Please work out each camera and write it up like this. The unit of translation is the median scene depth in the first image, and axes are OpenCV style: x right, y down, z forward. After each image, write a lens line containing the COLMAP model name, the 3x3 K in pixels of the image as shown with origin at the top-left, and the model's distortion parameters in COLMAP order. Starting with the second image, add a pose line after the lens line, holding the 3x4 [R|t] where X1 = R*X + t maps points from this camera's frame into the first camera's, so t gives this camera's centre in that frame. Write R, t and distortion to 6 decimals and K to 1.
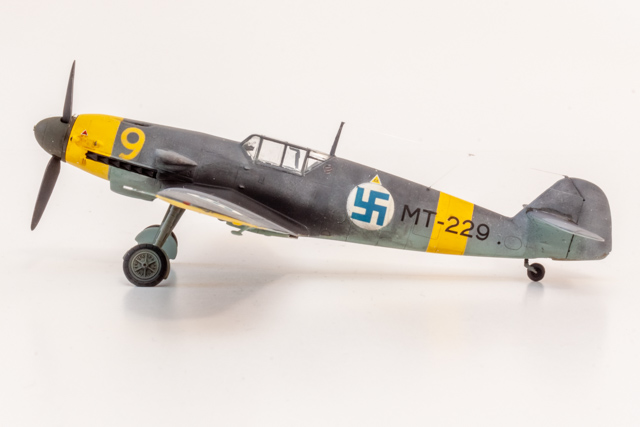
lens RADIAL K [[1226.7, 0, 324.1], [0, 1226.7, 213.5], [0, 0, 1]] dist [0.033997, 0.000000]
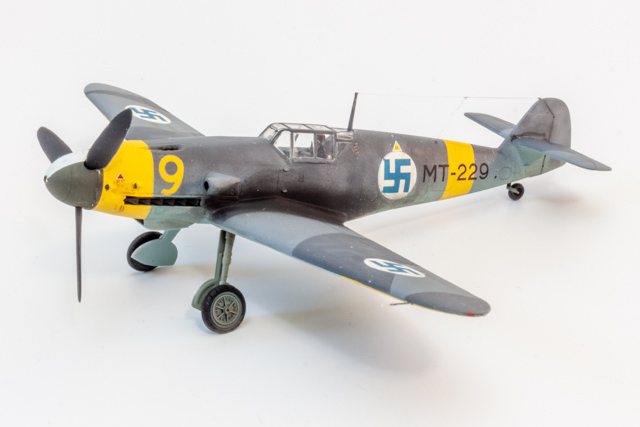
lens RADIAL K [[1226.7, 0, 323.0], [0, 1226.7, 208.7], [0, 0, 1]] dist [0.033997, 0.000000]
pose [[0.853914, -0.243631, 0.459865, -0.458644], [0.093021, 0.940874, 0.325734, -0.299325], [-0.512034, -0.235372, 0.826088, 0.230087]]
